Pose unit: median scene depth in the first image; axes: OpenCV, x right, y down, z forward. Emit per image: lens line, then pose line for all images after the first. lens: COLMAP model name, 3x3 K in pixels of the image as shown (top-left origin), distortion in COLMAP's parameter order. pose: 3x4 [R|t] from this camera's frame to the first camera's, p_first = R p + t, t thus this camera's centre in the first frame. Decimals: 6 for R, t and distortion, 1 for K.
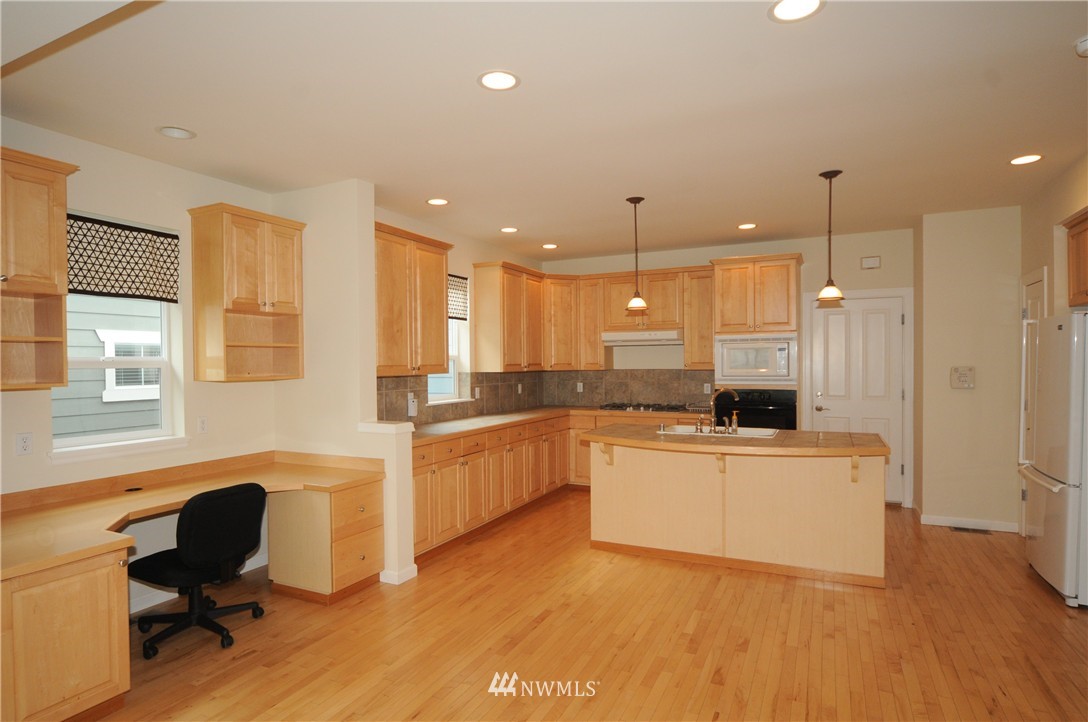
lens RADIAL K [[589.2, 0, 534.8], [0, 589.2, 368.4], [0, 0, 1]] dist [-0.011114, 0.003249]
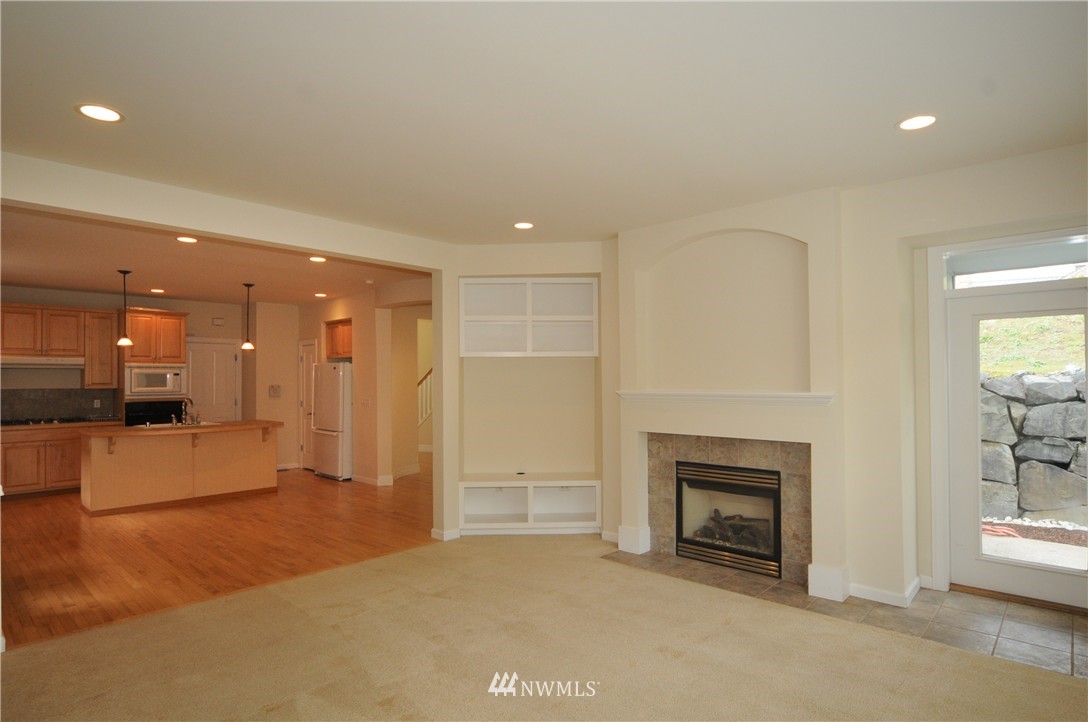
lens RADIAL K [[589.2, 0, 533.7], [0, 589.2, 365.9], [0, 0, 1]] dist [-0.011114, 0.003249]
pose [[0.297306, 0.027301, 0.954392, -0.752651], [0.013581, 0.999369, -0.032818, 0.008381], [-0.954686, 0.022719, 0.296748, -0.330121]]
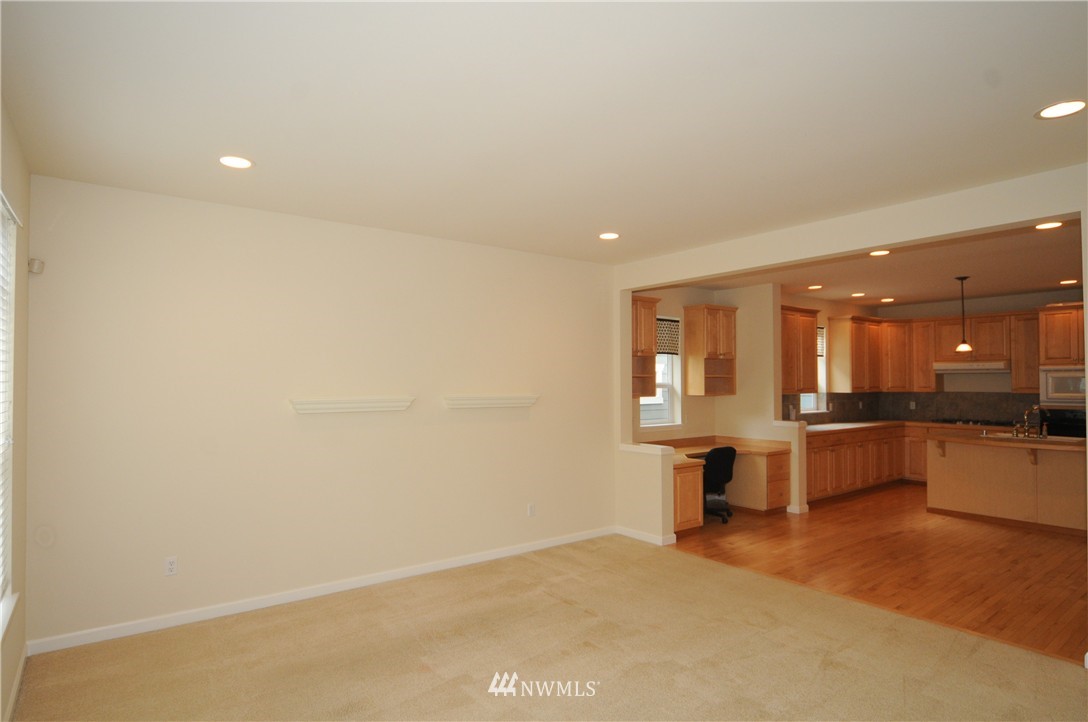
lens RADIAL K [[589.2, 0, 543.4], [0, 589.2, 372.0], [0, 0, 1]] dist [-0.011114, 0.003249]
pose [[0.895113, 0.000396, -0.445839, -0.093491], [-0.010886, 0.999721, -0.020969, -0.006326], [0.445706, 0.023623, 0.894868, -0.638148]]
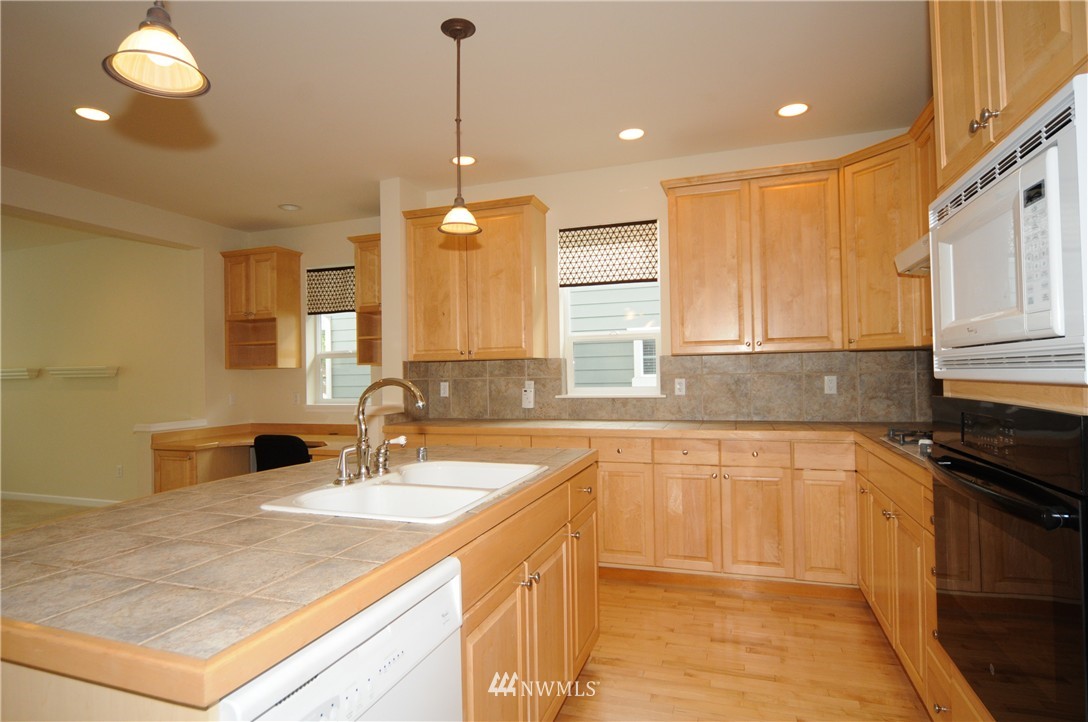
lens RADIAL K [[589.2, 0, 539.8], [0, 589.2, 364.6], [0, 0, 1]] dist [-0.011114, 0.003249]
pose [[0.126568, -0.008554, -0.991921, 0.587583], [0.008774, 0.999933, -0.007503, 0.021824], [0.991919, -0.007754, 0.126635, 0.825035]]
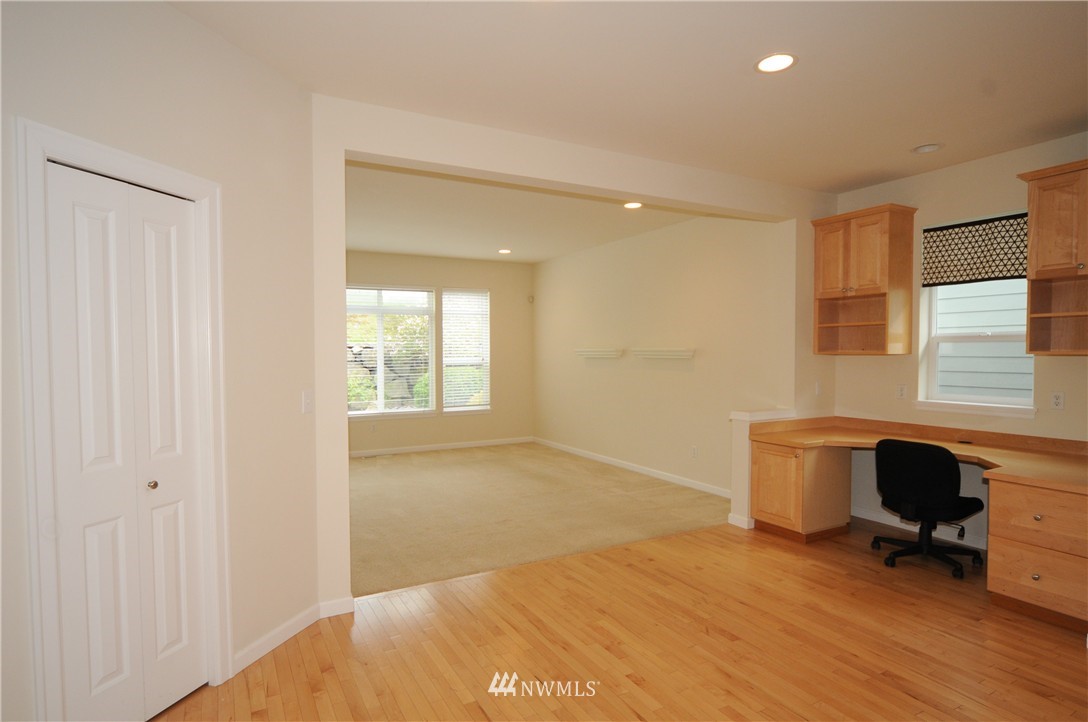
lens RADIAL K [[589.2, 0, 533.1], [0, 589.2, 363.3], [0, 0, 1]] dist [-0.011114, 0.003249]
pose [[-0.584951, 0.027052, -0.810618, 0.492990], [0.002363, 0.999496, 0.031650, 0.002324], [0.811065, 0.016598, -0.584720, 0.598943]]
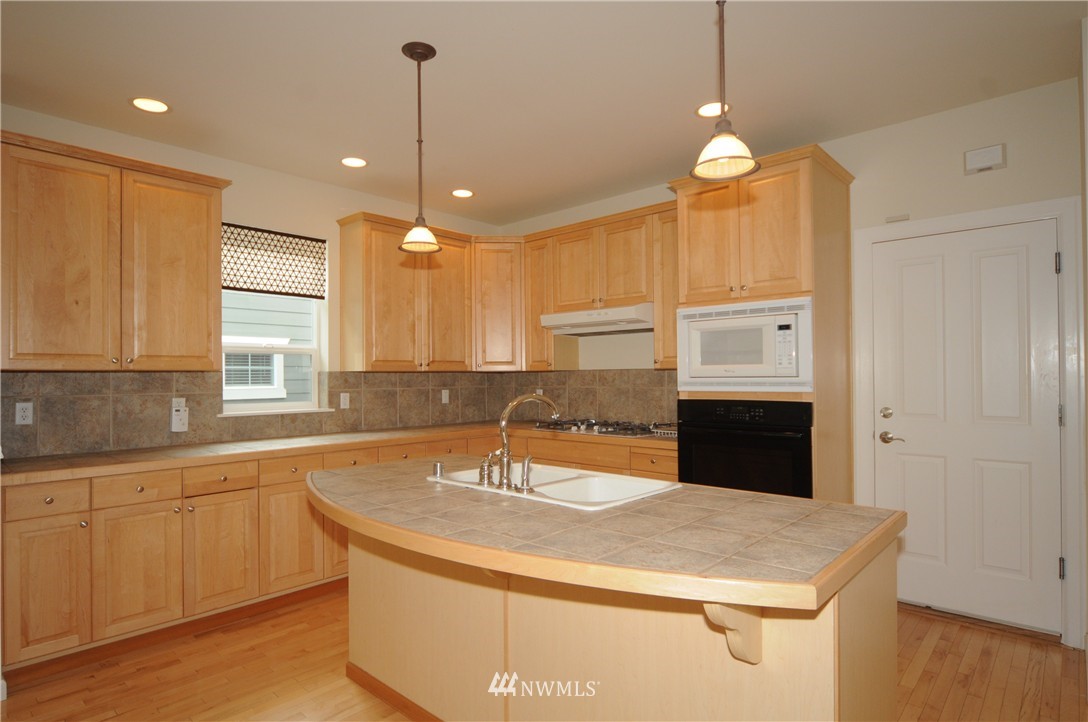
lens RADIAL K [[582.1, 0, 533.7], [0, 582.1, 368.4], [0, 0, 1]] dist [-0.015771, 0.002030]
pose [[0.958131, -0.002557, -0.286319, 0.352039], [-0.003227, 0.999800, -0.019731, 0.016747], [0.286312, 0.019829, 0.957931, 0.423185]]
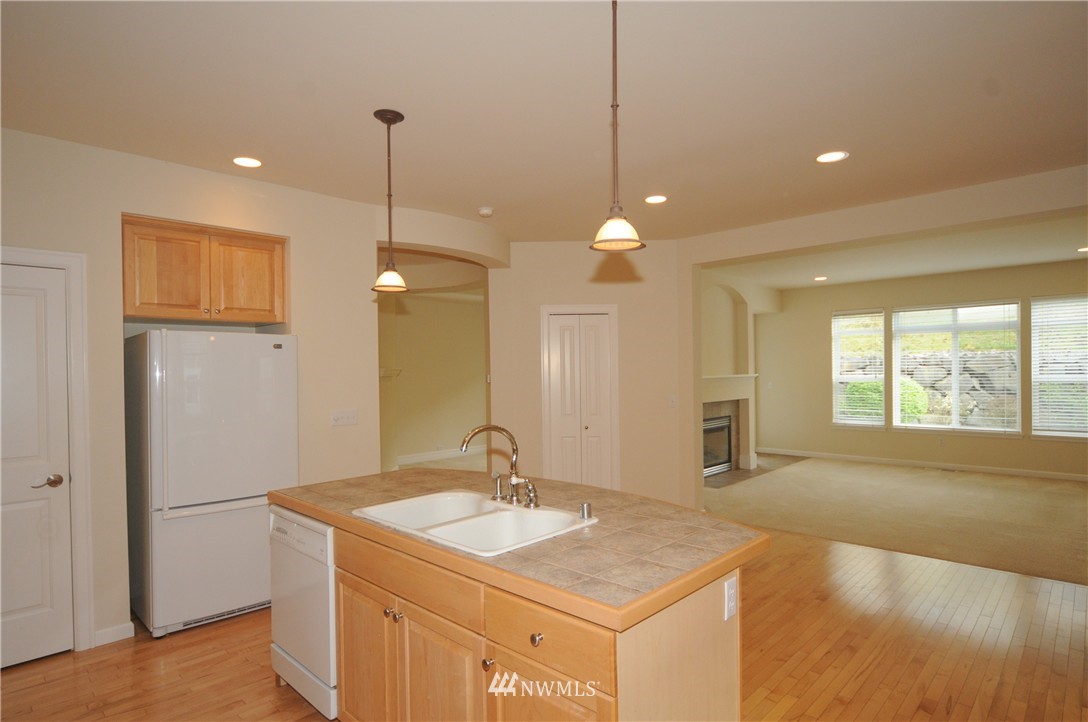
lens RADIAL K [[589.2, 0, 537.6], [0, 589.2, 365.9], [0, 0, 1]] dist [-0.011114, 0.003249]
pose [[-0.951033, 0.022197, 0.308291, 0.080014], [0.024156, 0.999705, 0.002540, -0.017243], [-0.308144, 0.009863, -0.951289, 1.174367]]
